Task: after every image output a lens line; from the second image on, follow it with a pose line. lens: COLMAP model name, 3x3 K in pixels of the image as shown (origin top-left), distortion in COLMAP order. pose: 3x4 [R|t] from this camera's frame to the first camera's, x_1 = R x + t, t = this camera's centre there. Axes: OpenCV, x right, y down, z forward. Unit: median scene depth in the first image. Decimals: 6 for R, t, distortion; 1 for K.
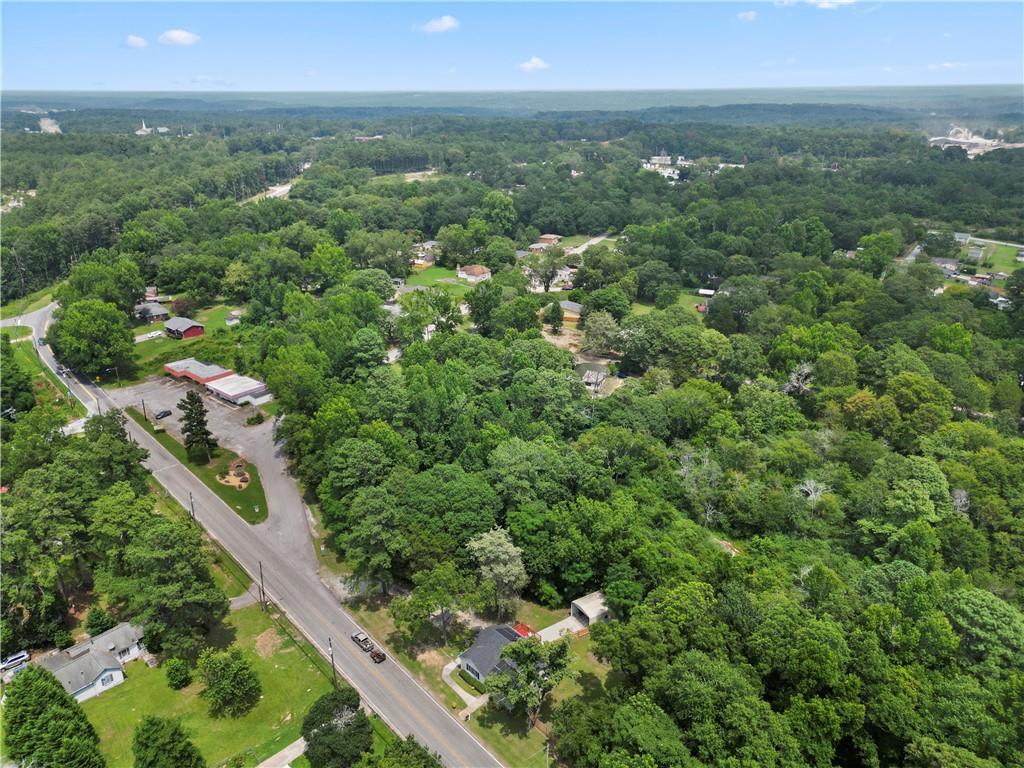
lens RADIAL K [[738.7, 0, 509.0], [0, 738.7, 364.5], [0, 0, 1]] dist [0.082052, -0.080005]
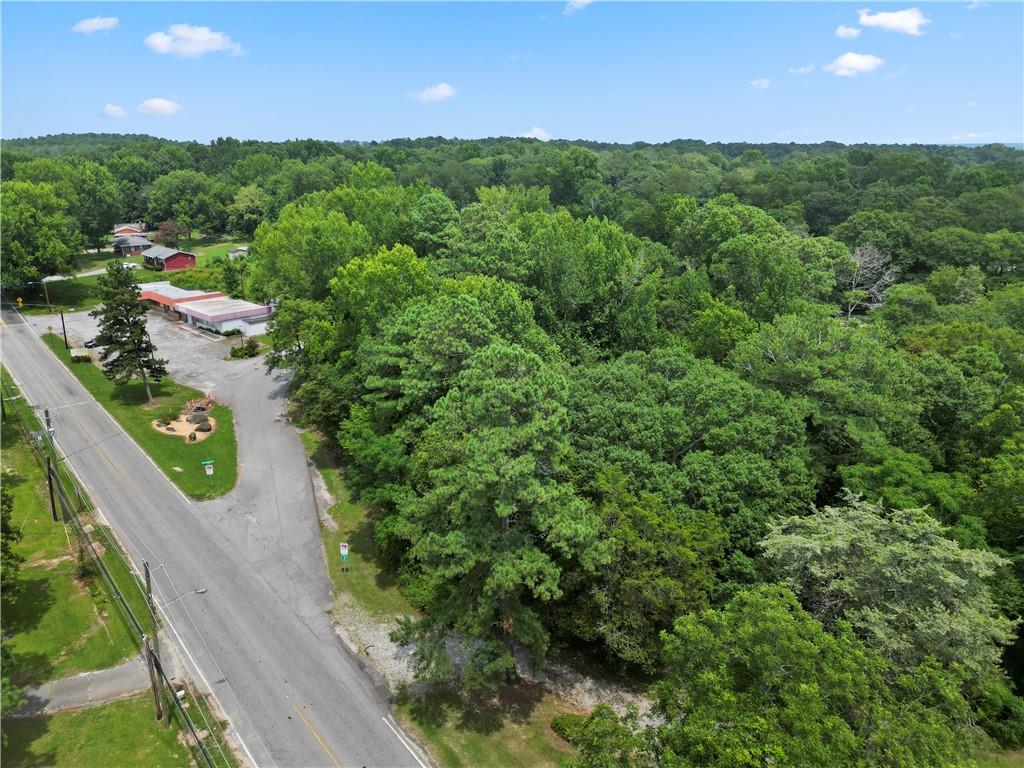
lens RADIAL K [[738.7, 0, 509.0], [0, 738.7, 364.5], [0, 0, 1]] dist [0.082052, -0.080005]
pose [[0.998614, 0.021679, -0.047964, -0.129365], [-0.024817, 0.997523, -0.065819, 0.153632], [0.046419, 0.066918, 0.996678, 0.535160]]
